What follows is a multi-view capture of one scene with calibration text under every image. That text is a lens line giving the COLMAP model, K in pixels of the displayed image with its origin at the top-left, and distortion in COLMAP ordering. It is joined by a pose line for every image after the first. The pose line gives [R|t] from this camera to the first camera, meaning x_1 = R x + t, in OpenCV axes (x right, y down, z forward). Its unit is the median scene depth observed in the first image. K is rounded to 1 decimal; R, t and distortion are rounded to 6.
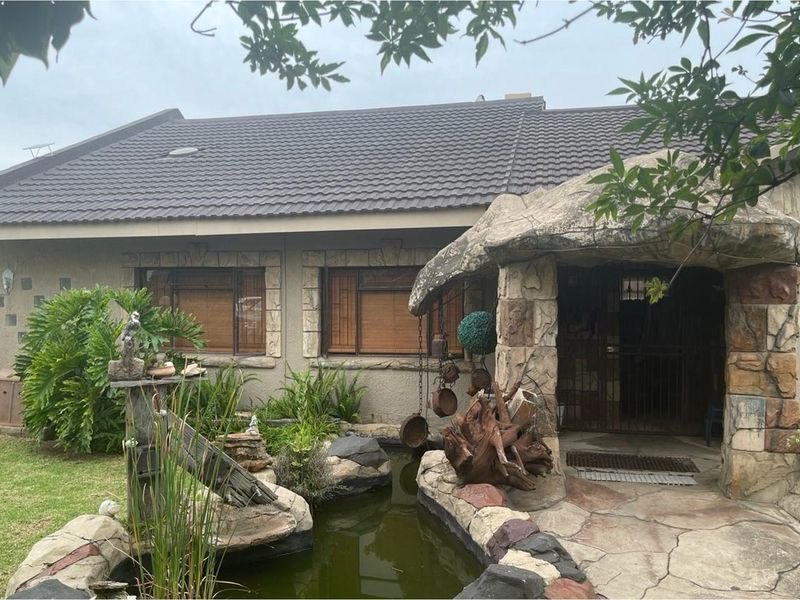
lens RADIAL K [[678.2, 0, 412.6], [0, 678.2, 303.6], [0, 0, 1]] dist [0.105089, -0.111478]
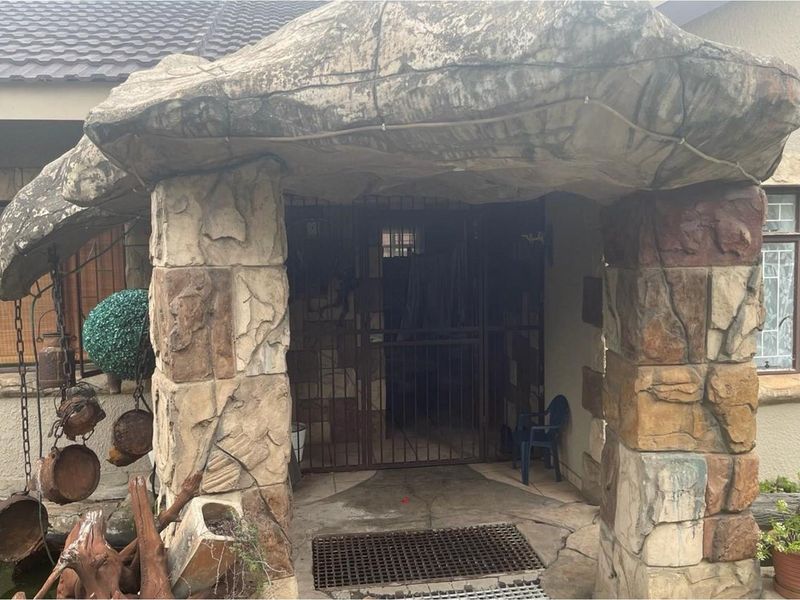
lens RADIAL K [[679.0, 0, 397.1], [0, 679.0, 295.7], [0, 0, 1]] dist [0.049508, -0.056433]
pose [[0.936105, -0.040136, 0.349424, 0.126914], [0.020912, 0.998061, 0.058617, -0.010336], [-0.351099, -0.047565, 0.935130, 0.572881]]
